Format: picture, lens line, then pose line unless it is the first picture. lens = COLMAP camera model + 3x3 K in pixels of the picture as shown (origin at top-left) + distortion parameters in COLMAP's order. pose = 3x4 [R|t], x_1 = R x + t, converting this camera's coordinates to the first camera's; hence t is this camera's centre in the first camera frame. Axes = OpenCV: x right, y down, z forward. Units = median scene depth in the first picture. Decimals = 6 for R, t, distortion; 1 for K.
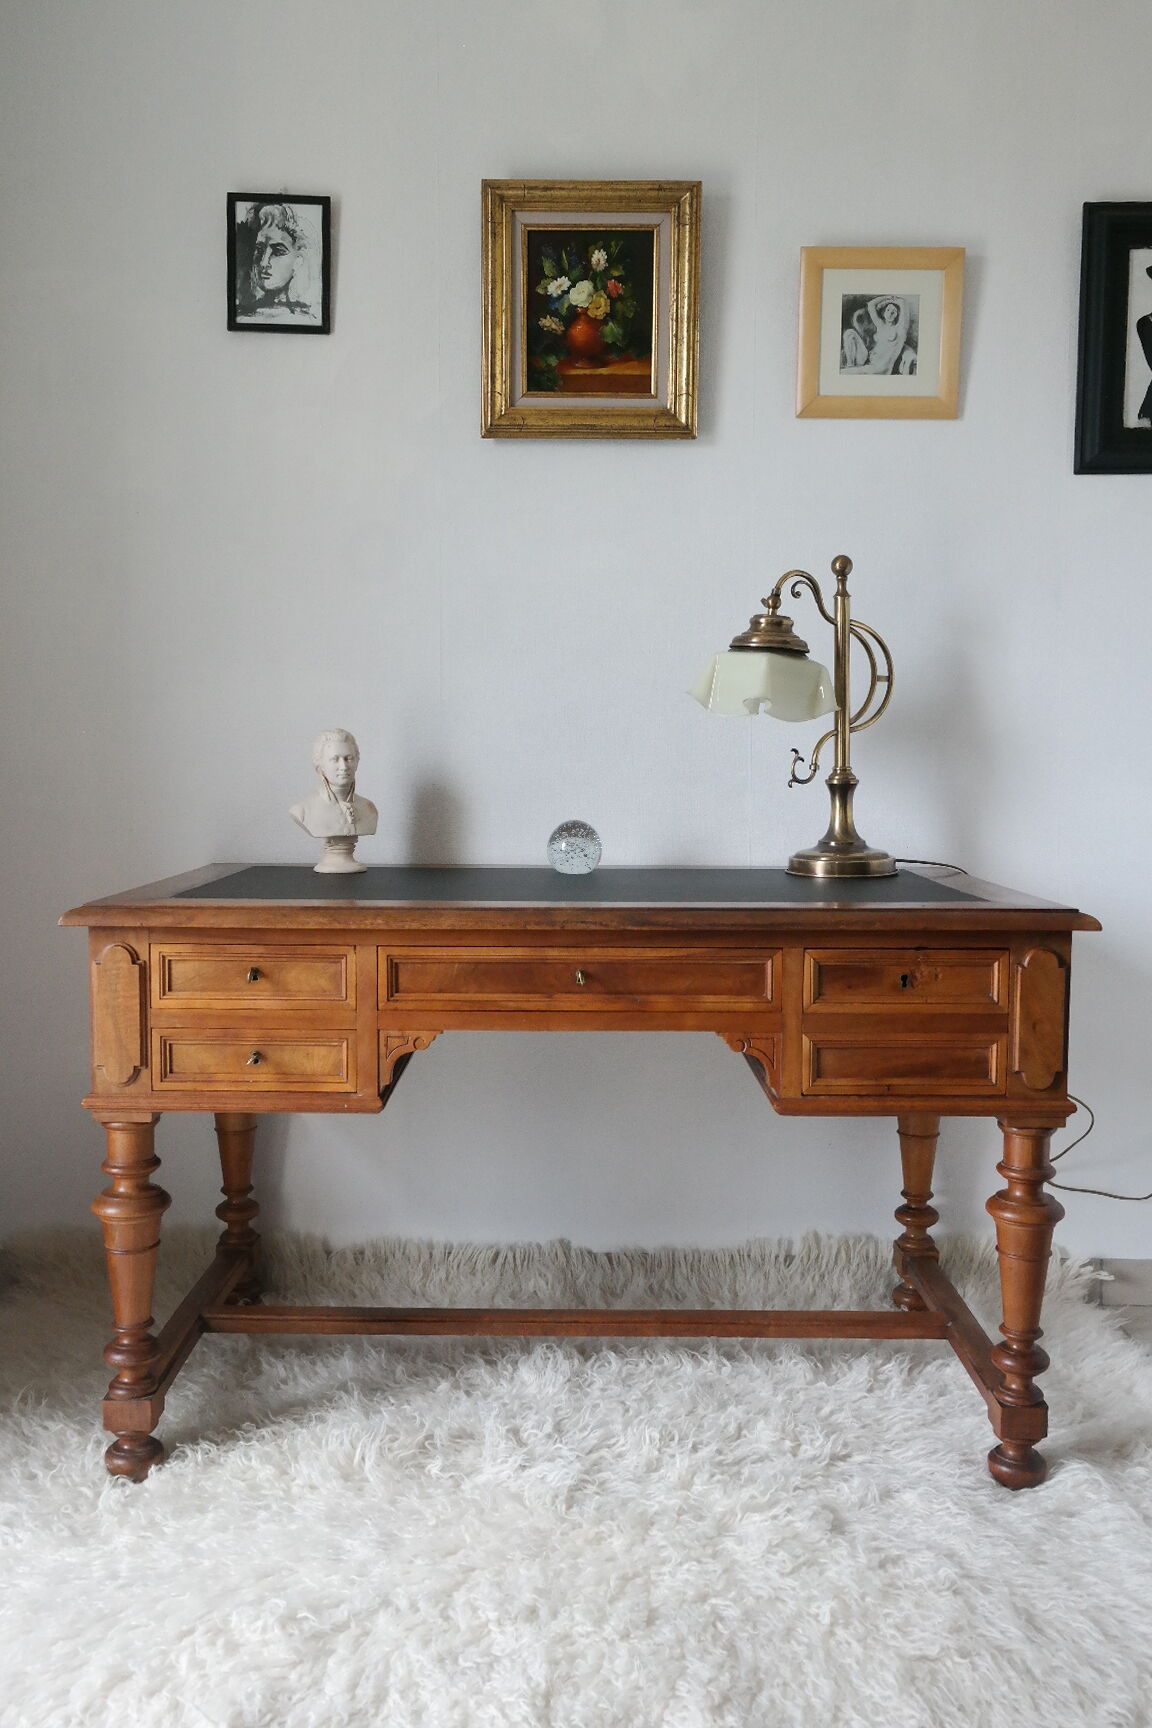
lens RADIAL K [[1522.0, 0, 561.3], [0, 1522.0, 850.0], [0, 0, 1]] dist [-0.010838, 0.004572]
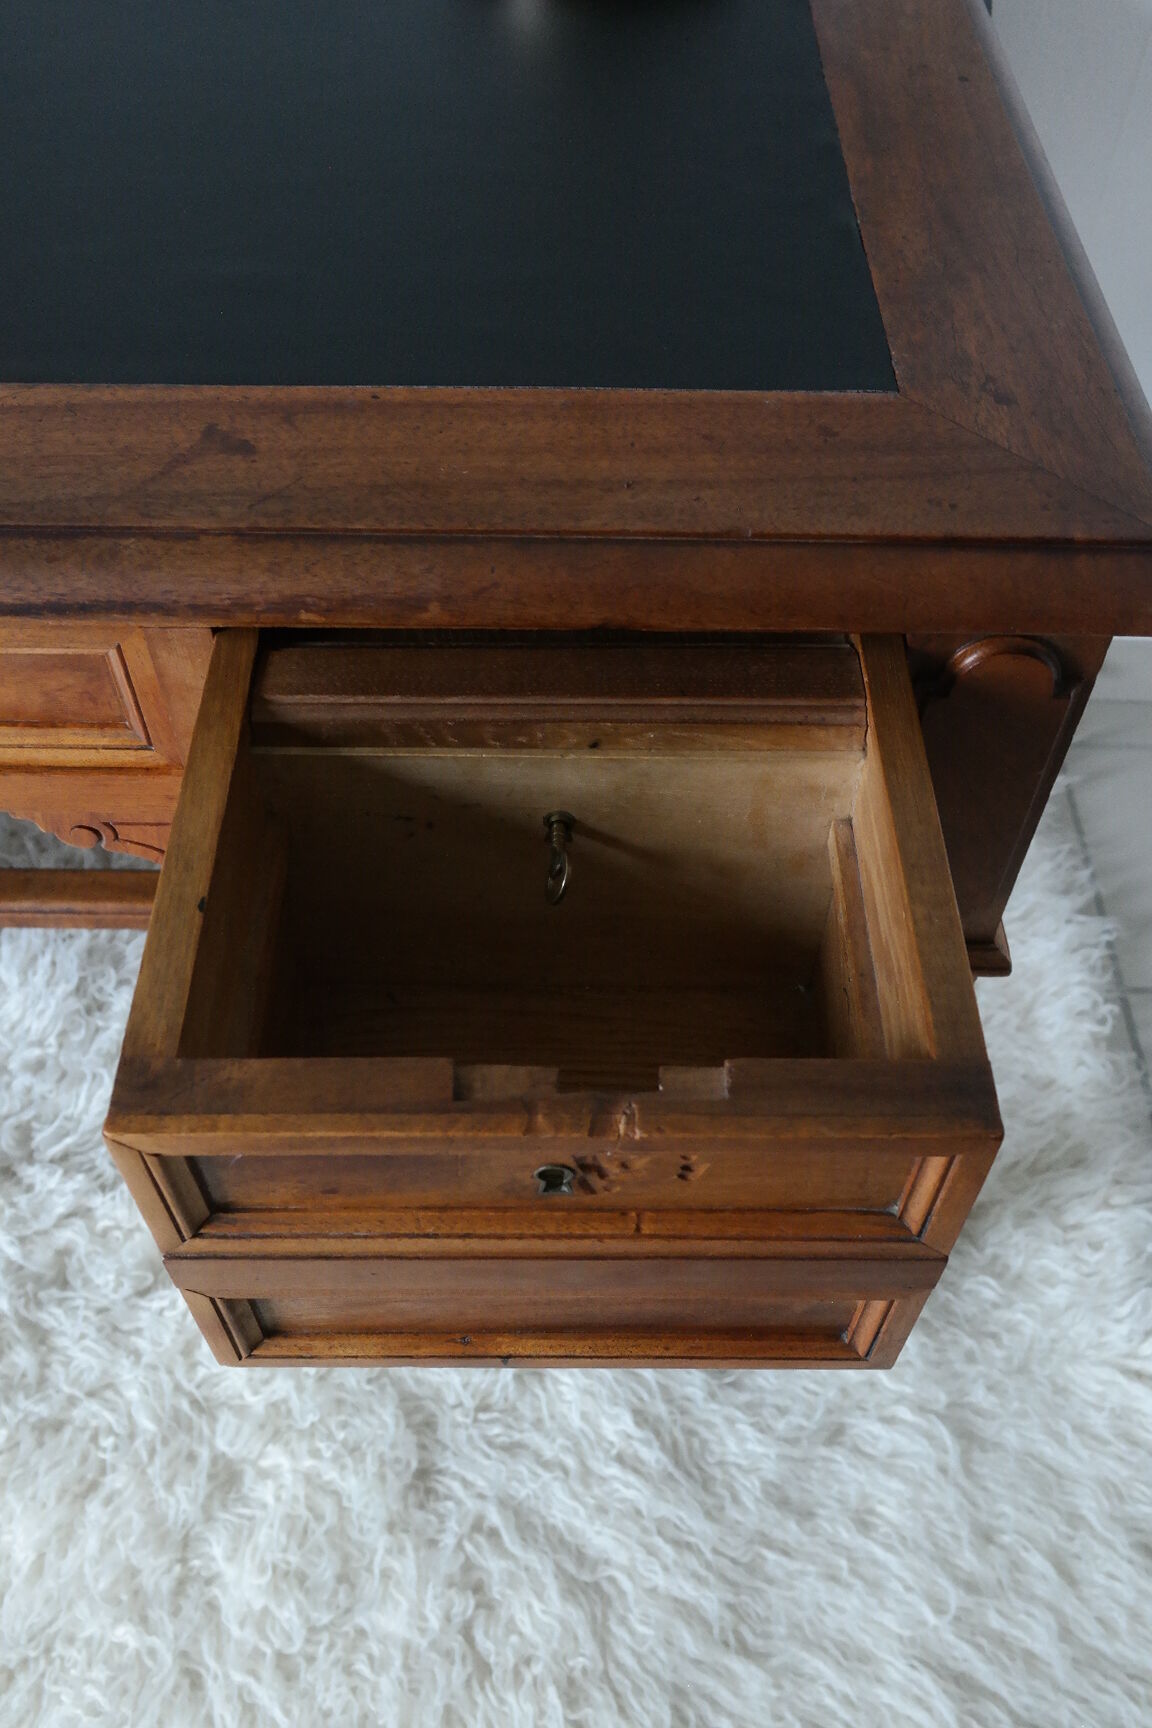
lens RADIAL K [[1470.6, 0, 567.3], [0, 1470.6, 877.9], [0, 0, 1]] dist [-0.010759, 0.010866]
pose [[0.999987, 0.004702, -0.001966, 0.181197], [-0.001726, 0.675364, 0.737482, -0.089886], [0.004796, -0.737469, 0.675363, 0.608294]]
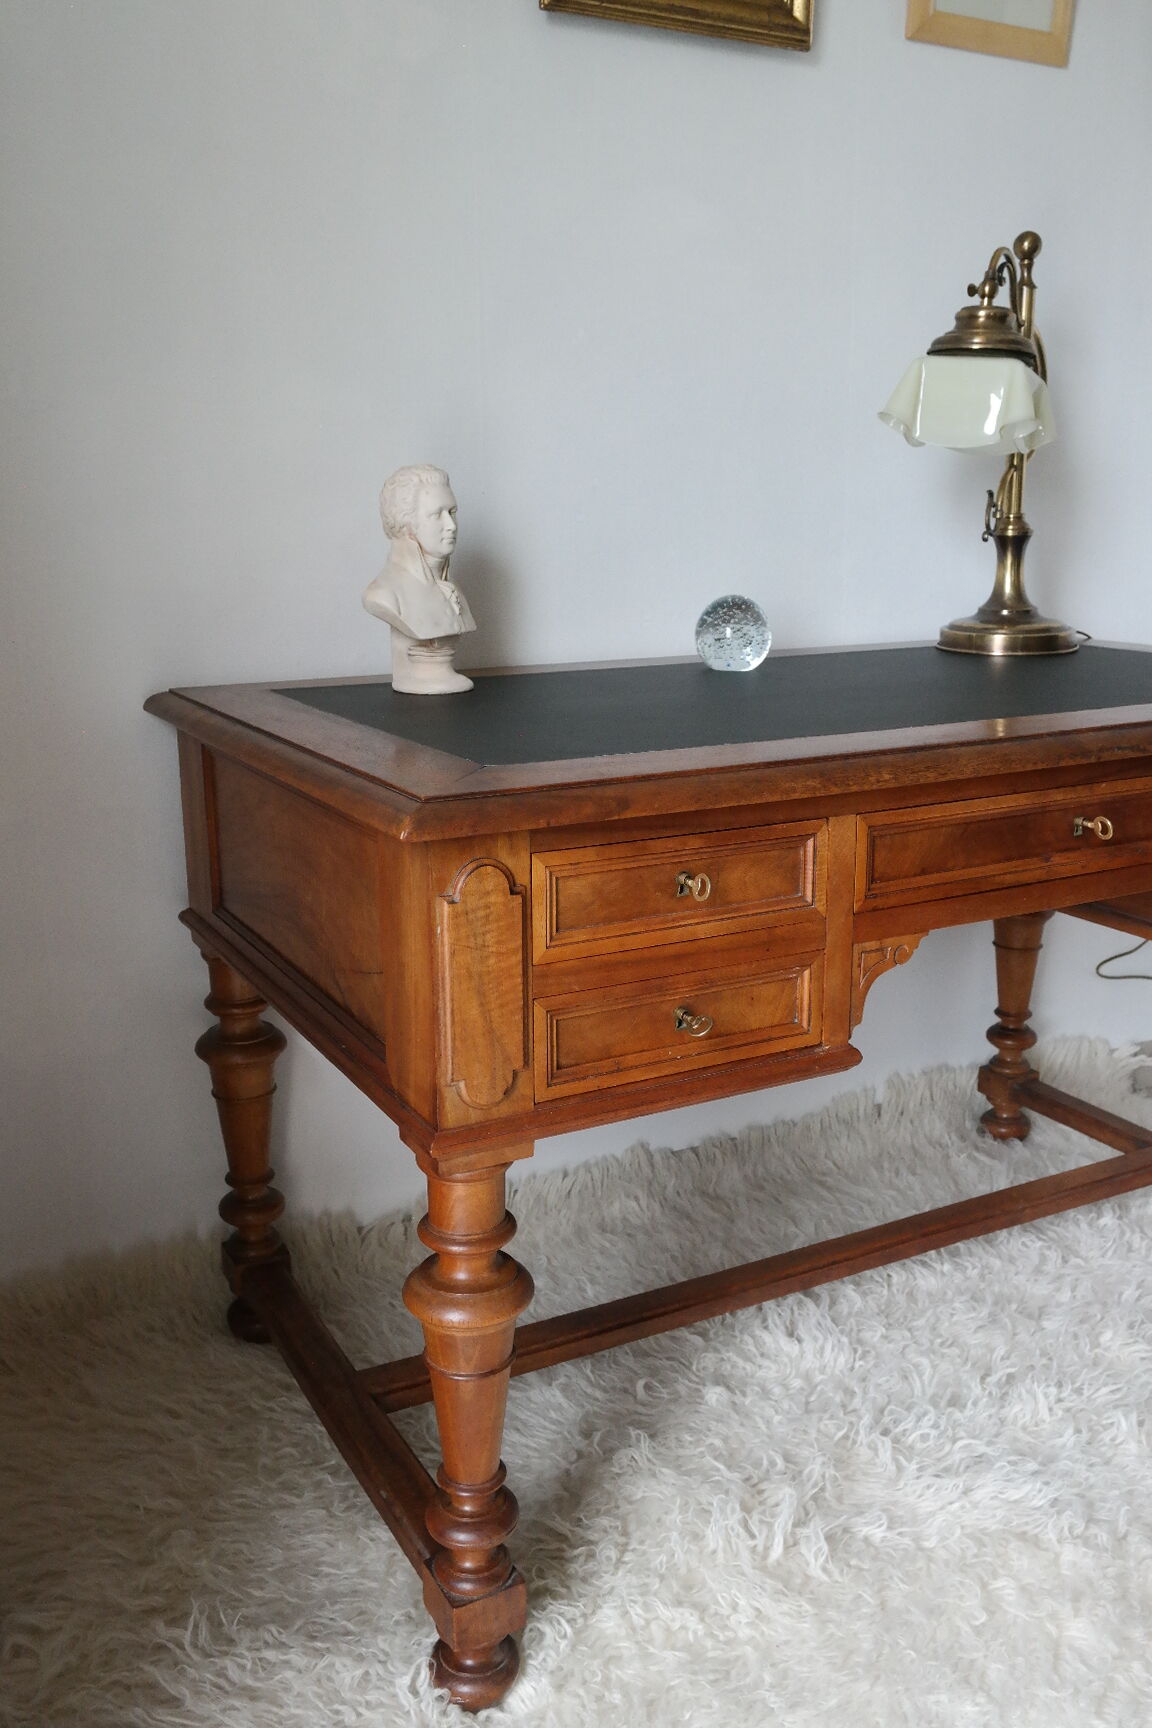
lens RADIAL K [[1522.0, 0, 580.7], [0, 1522.0, 852.7], [0, 0, 1]] dist [-0.010838, 0.004572]
pose [[0.877335, -0.121019, 0.464368, -0.406589], [0.043550, 0.983765, 0.174098, -0.028078], [-0.477898, -0.132519, 0.868362, 0.401395]]
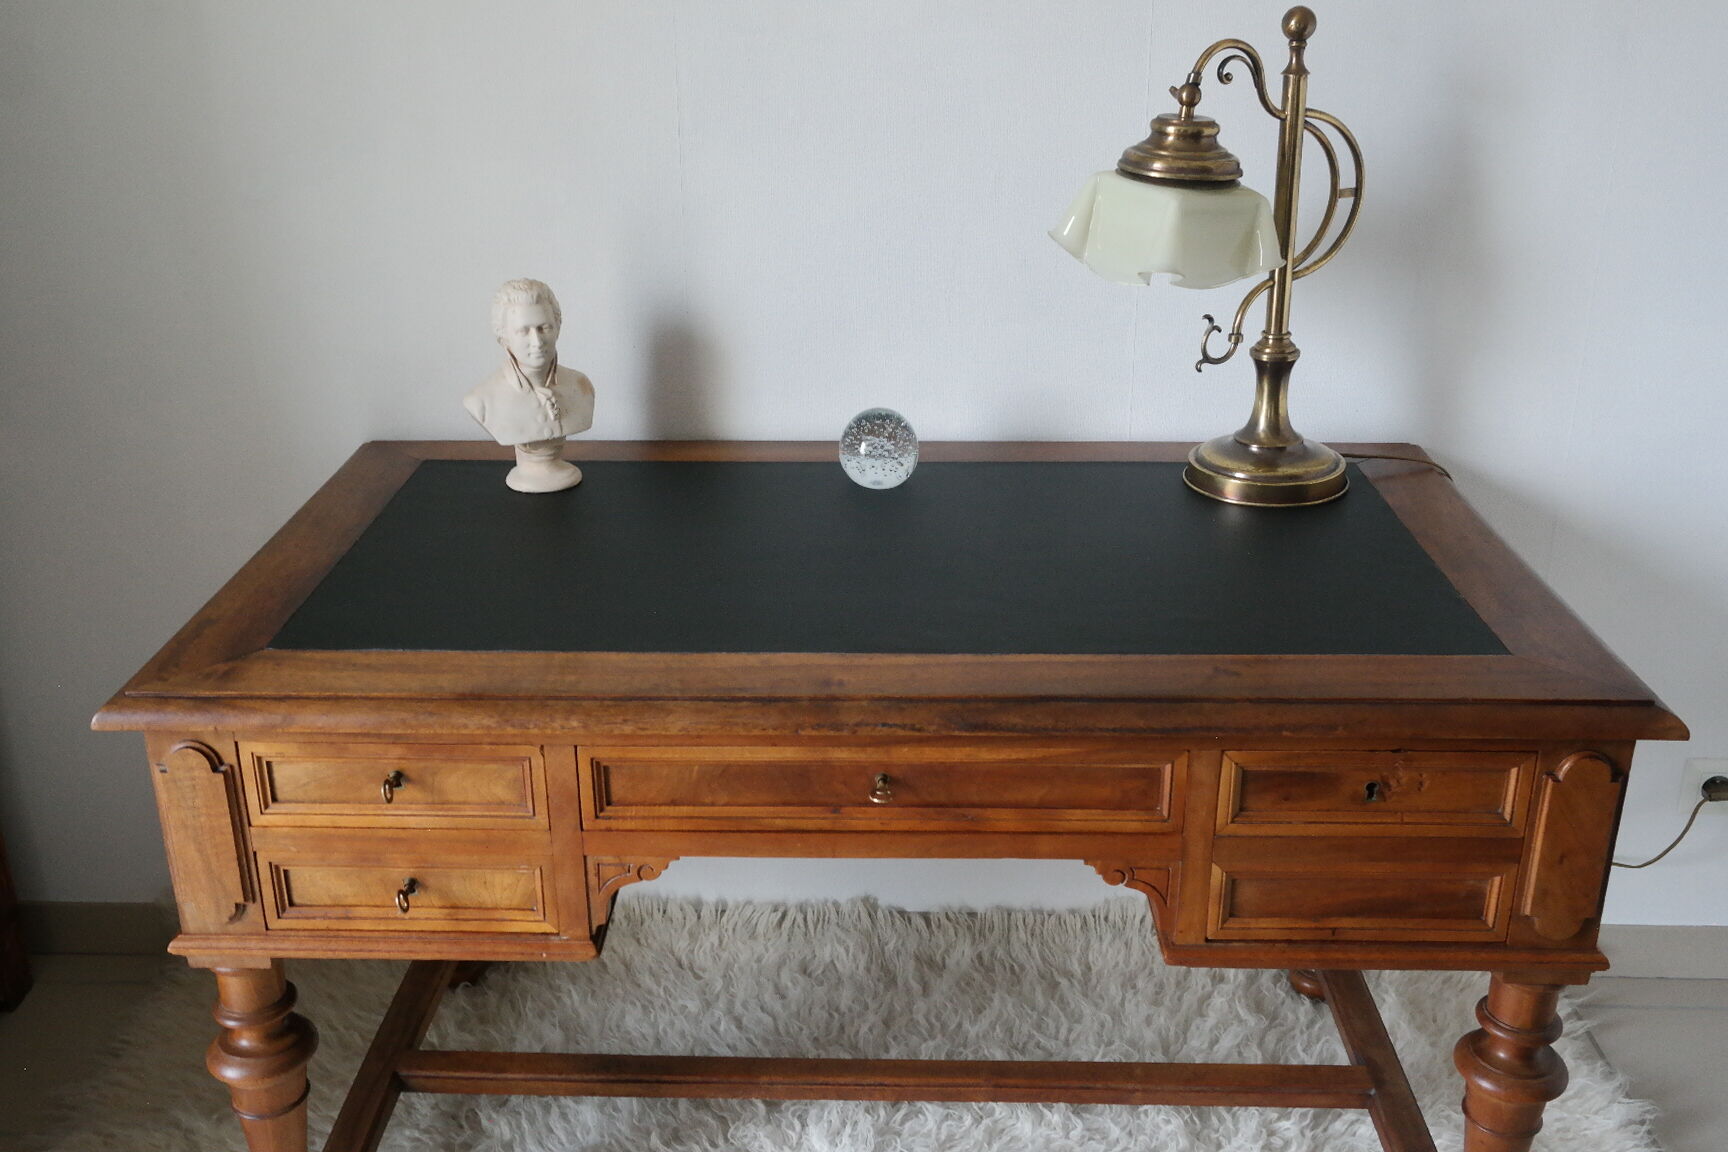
lens RADIAL K [[1653.6, 0, 842.1], [0, 1653.6, 580.2], [0, 0, 1]] dist [-0.008753, 0.000000]
pose [[0.999694, -0.003216, -0.024516, 0.010413], [0.010699, 0.950150, 0.311611, -0.180935], [0.022292, -0.311778, 0.949894, 0.269365]]
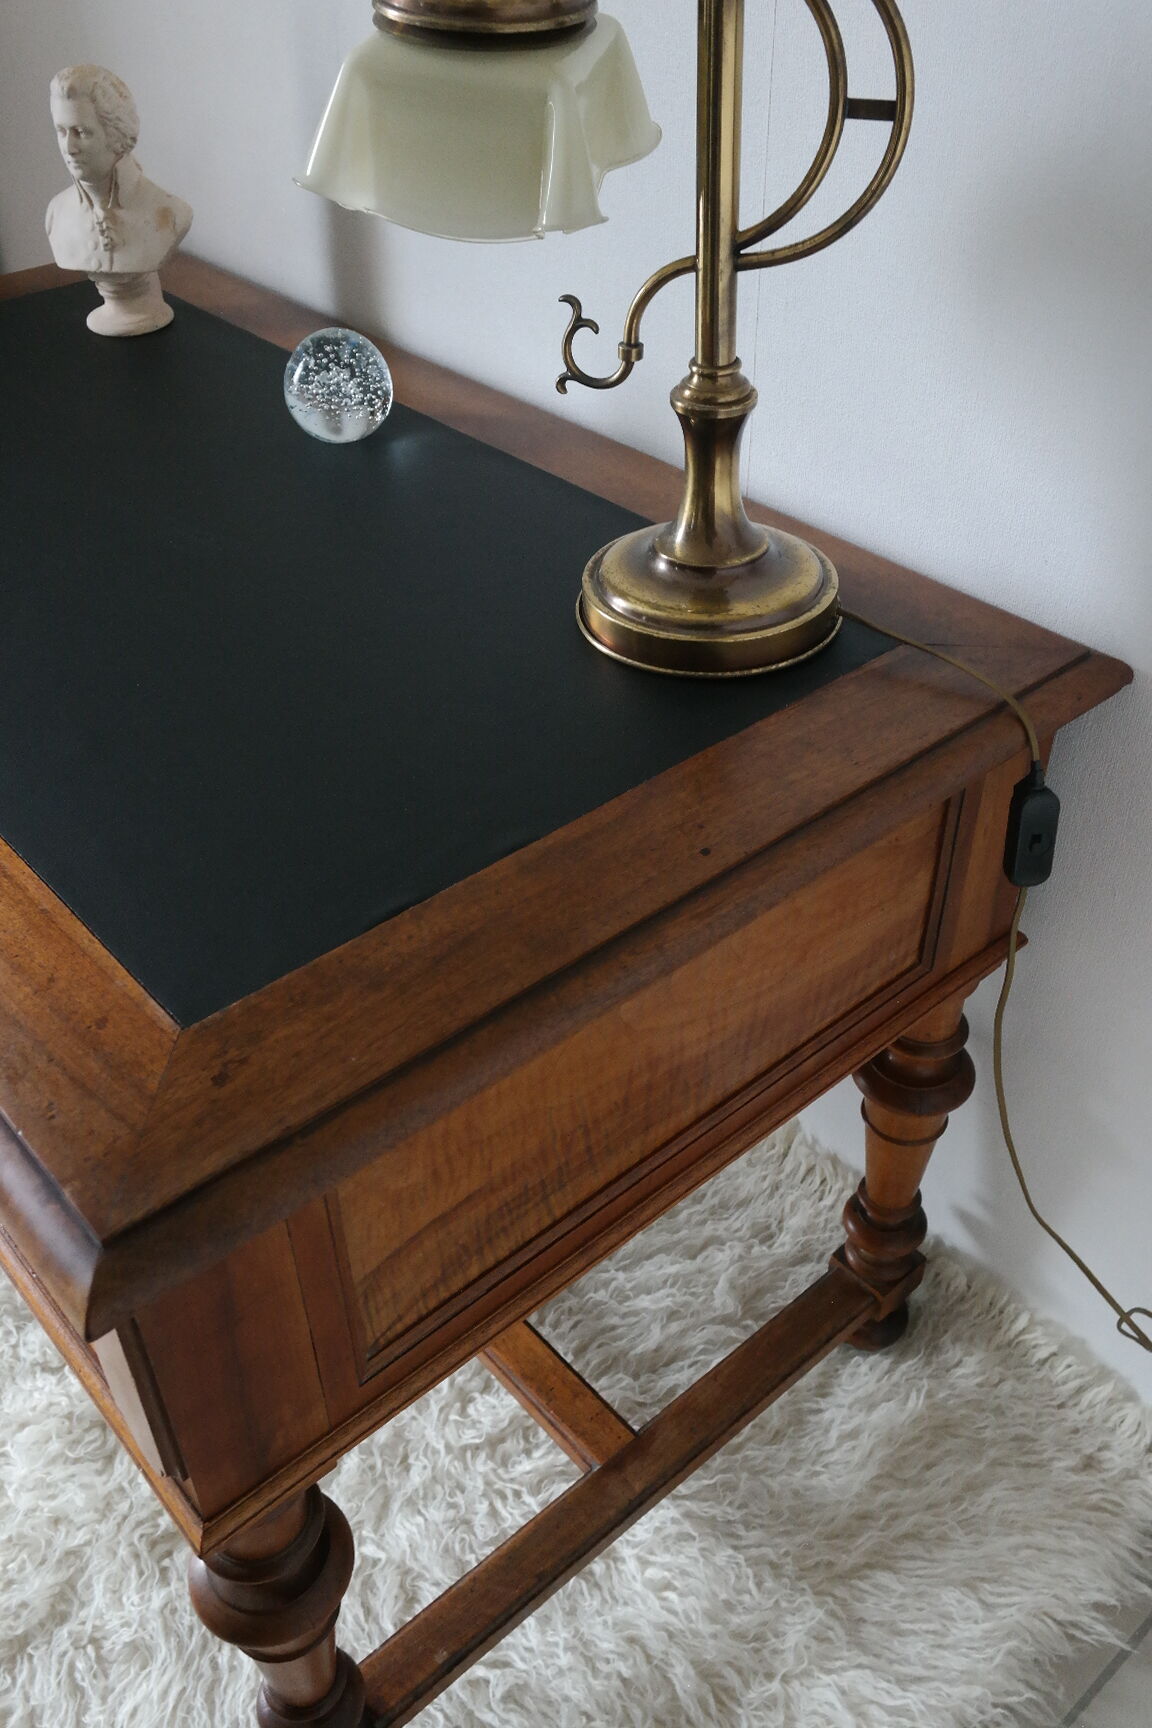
lens RADIAL K [[1470.6, 0, 574.0], [0, 1470.6, 866.4], [0, 0, 1]] dist [-0.010759, 0.010866]
pose [[0.667502, 0.455012, -0.589411, 0.434808], [-0.033838, 0.809291, 0.586432, -0.166011], [0.743839, -0.371500, 0.555600, 0.729921]]
